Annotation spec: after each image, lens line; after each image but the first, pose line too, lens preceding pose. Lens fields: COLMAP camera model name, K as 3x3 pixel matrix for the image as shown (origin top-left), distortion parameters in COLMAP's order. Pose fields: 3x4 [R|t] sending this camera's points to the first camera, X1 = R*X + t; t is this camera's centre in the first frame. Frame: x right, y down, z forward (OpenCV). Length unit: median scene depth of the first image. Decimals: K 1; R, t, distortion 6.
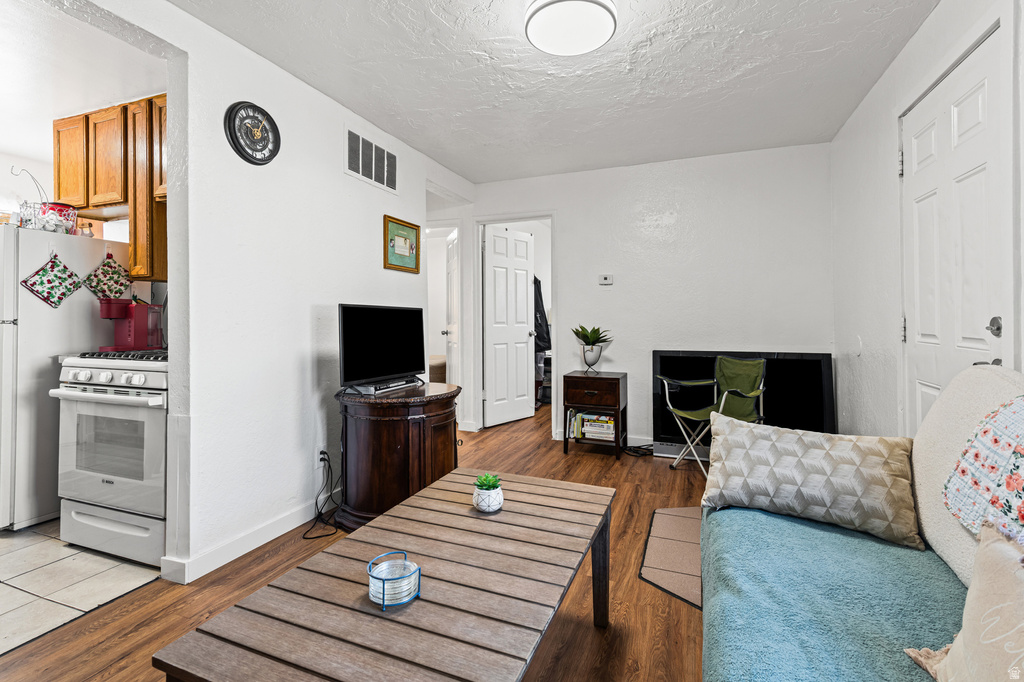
lens RADIAL K [[467.2, 0, 505.5], [0, 467.2, 316.8], [0, 0, 1]] dist [0.017467, -0.004472]
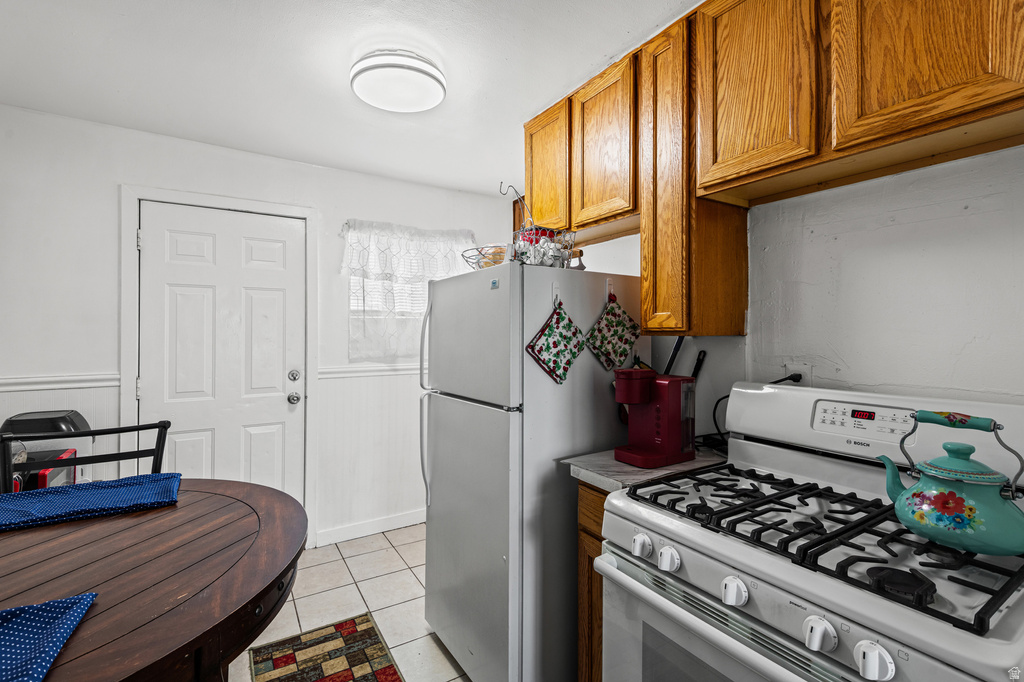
lens RADIAL K [[467.2, 0, 513.7], [0, 467.2, 337.1], [0, 0, 1]] dist [0.017467, -0.004472]
pose [[0.809026, 0.002498, -0.587767, -0.591900], [0.003370, 0.999955, 0.008888, -0.084088], [0.587763, -0.009171, 0.808981, 0.420441]]
